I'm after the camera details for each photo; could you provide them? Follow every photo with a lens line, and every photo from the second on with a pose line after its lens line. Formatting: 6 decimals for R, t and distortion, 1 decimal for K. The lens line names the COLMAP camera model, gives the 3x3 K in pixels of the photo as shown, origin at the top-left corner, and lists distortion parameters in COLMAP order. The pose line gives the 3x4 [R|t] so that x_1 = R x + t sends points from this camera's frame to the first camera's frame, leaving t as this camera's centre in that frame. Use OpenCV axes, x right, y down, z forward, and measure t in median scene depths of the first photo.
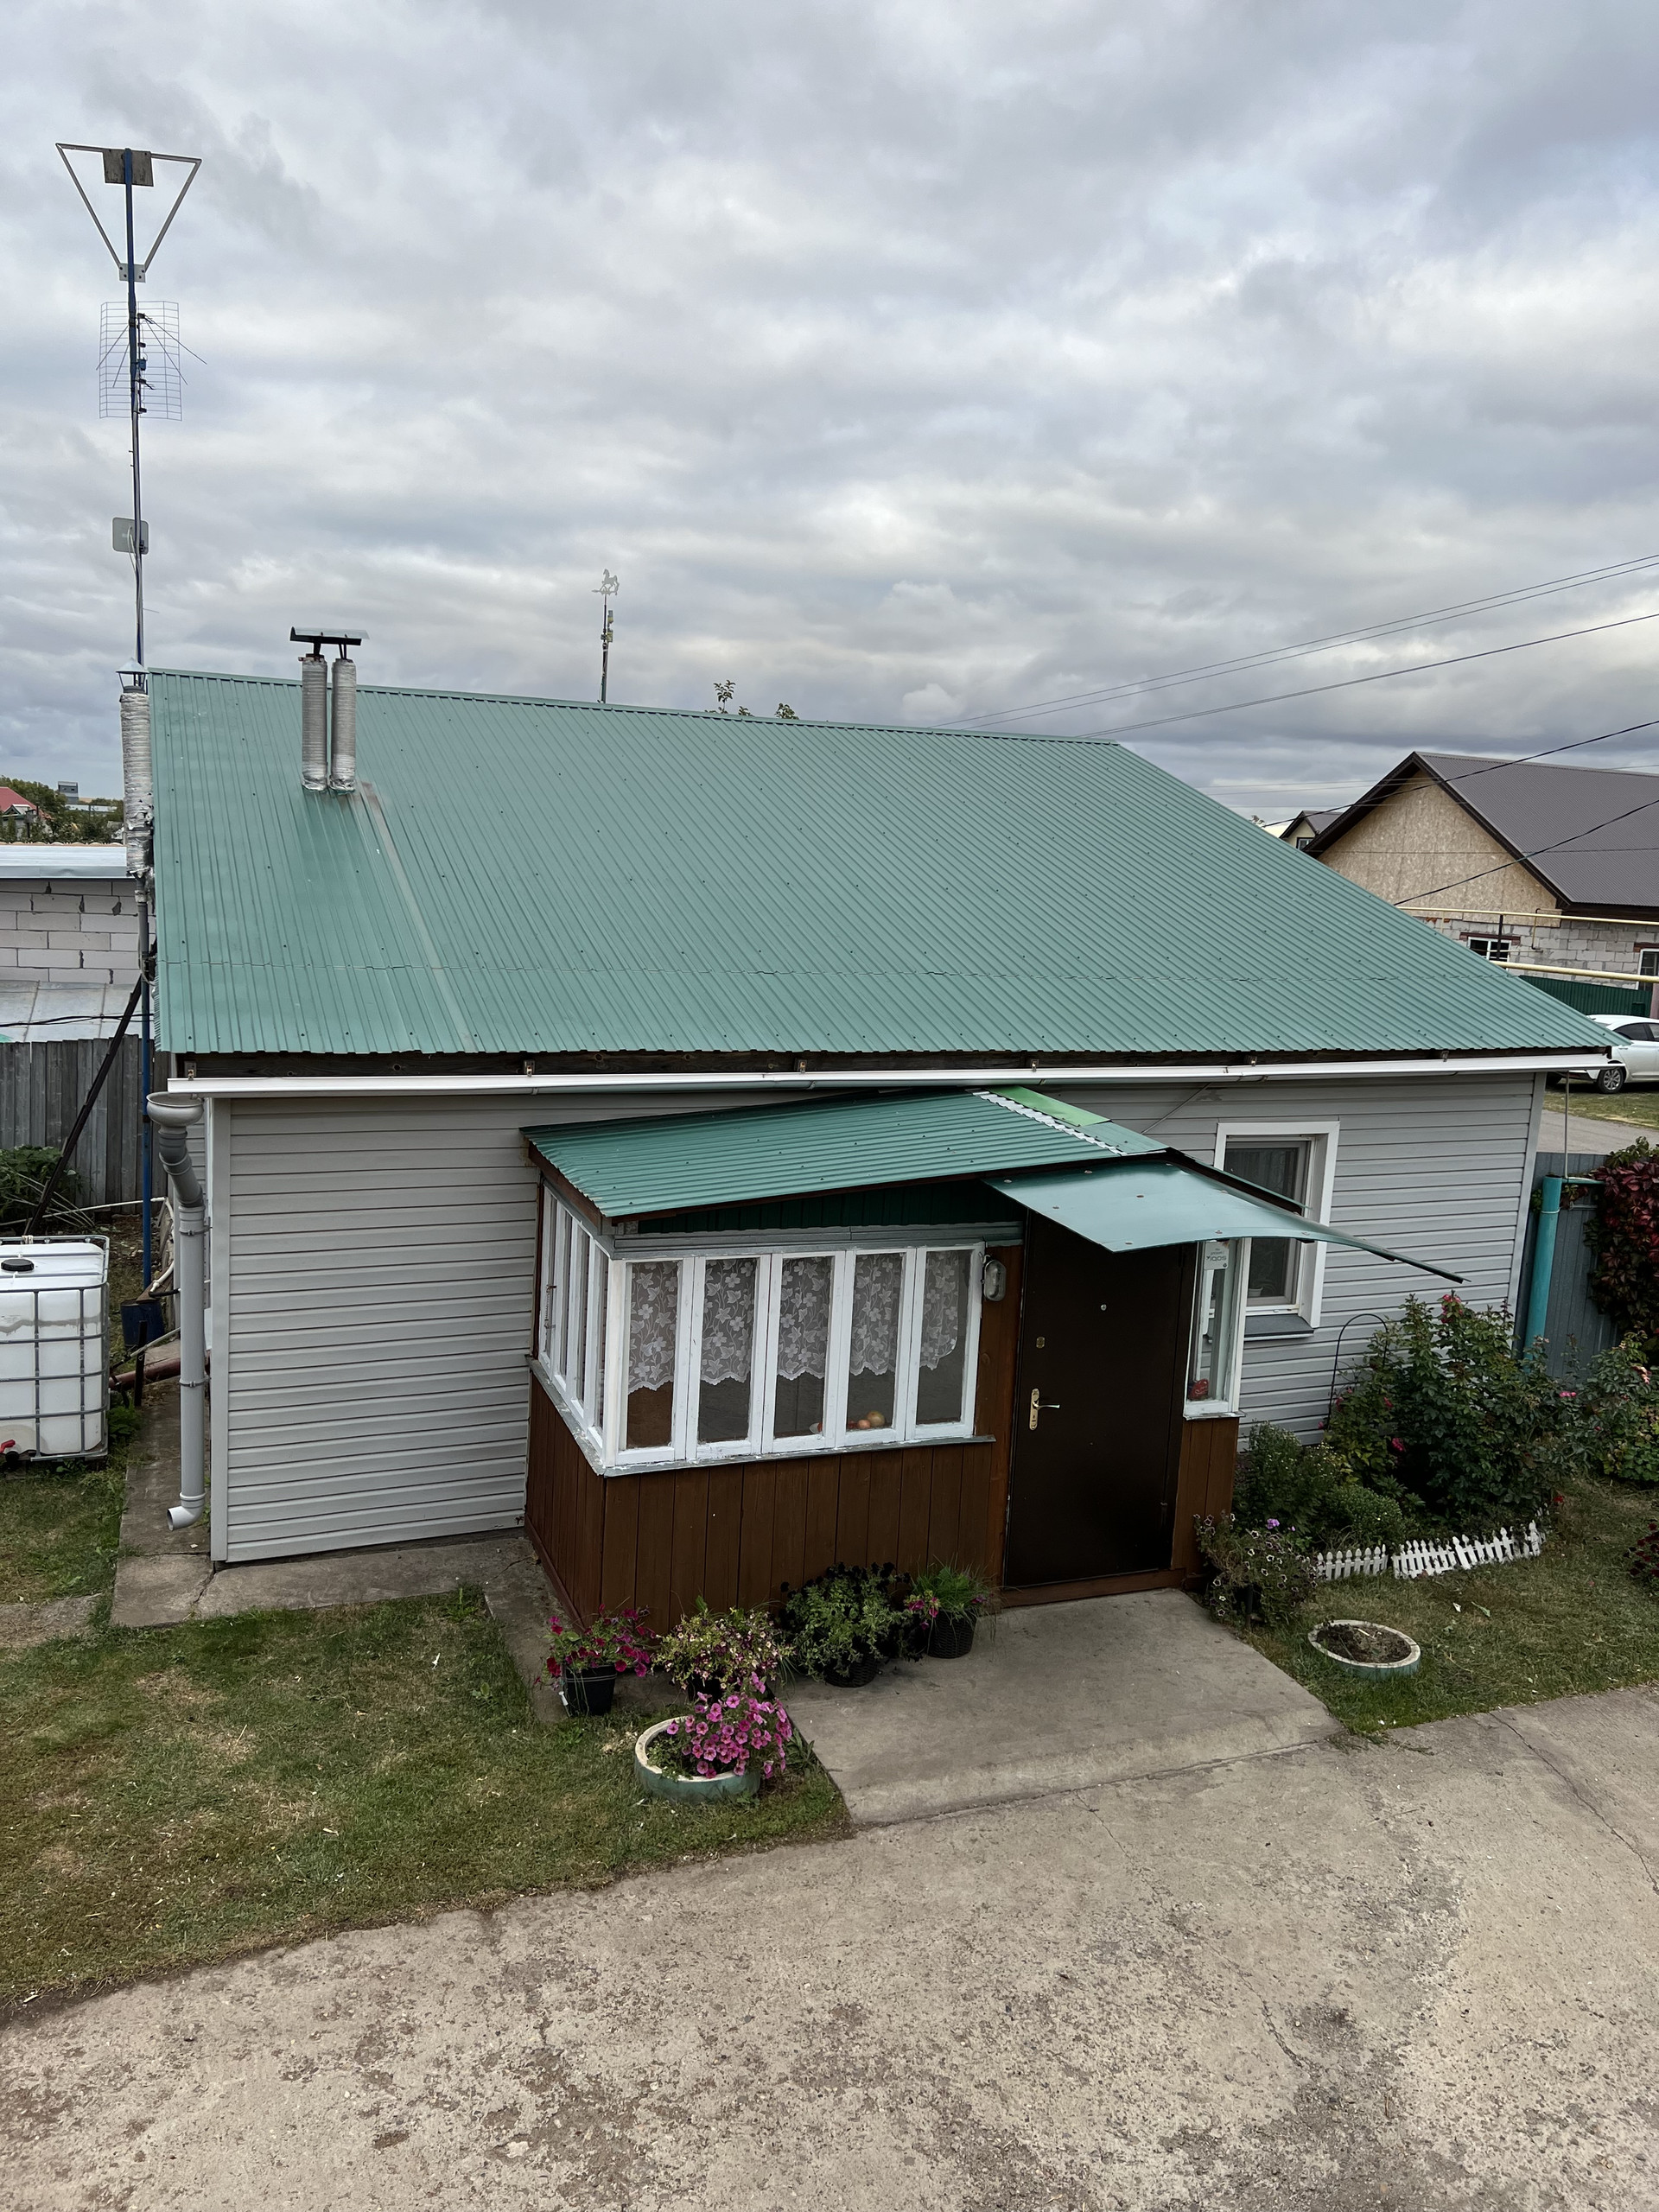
lens RADIAL K [[1652.5, 0, 803.9], [0, 1652.5, 1093.0], [0, 0, 1]] dist [0.062281, -0.071484]
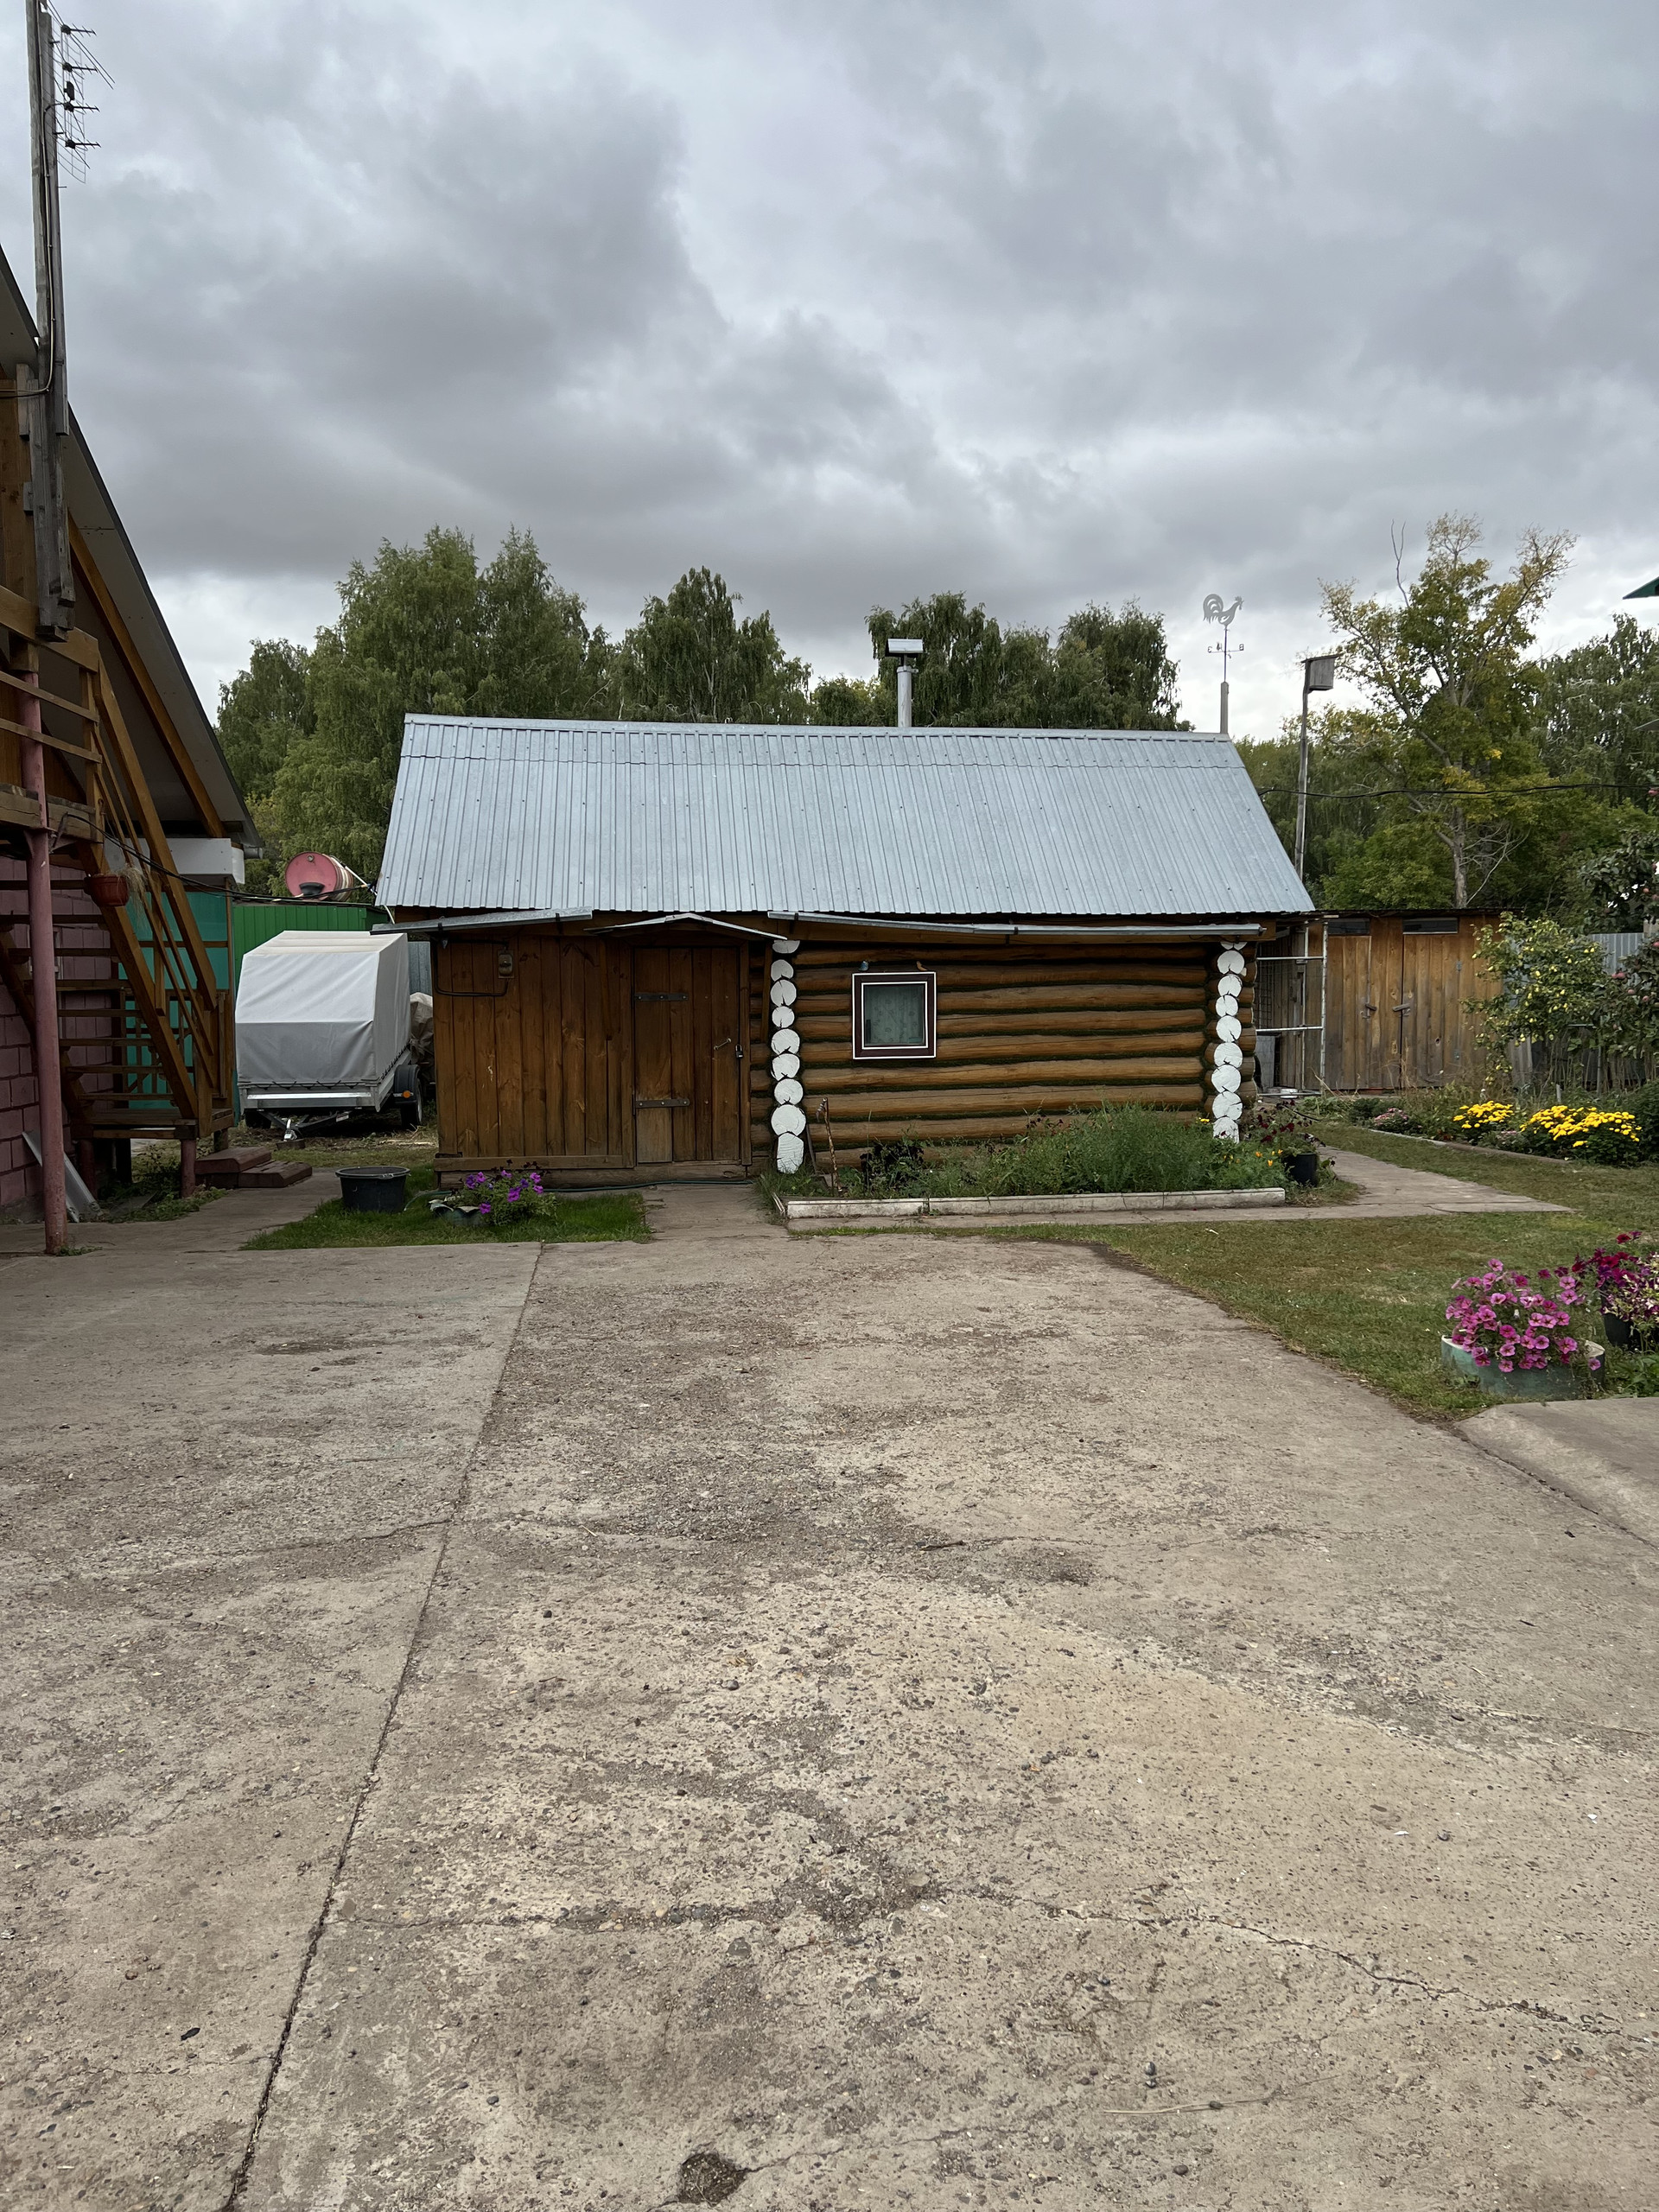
lens RADIAL K [[1652.5, 0, 842.7], [0, 1652.5, 1095.7], [0, 0, 1]] dist [0.062281, -0.071484]
pose [[-0.245435, 0.025931, -0.969066, 0.870012], [-0.143262, 0.987696, 0.062714, 0.282547], [0.958769, 0.154223, -0.238700, 0.904865]]
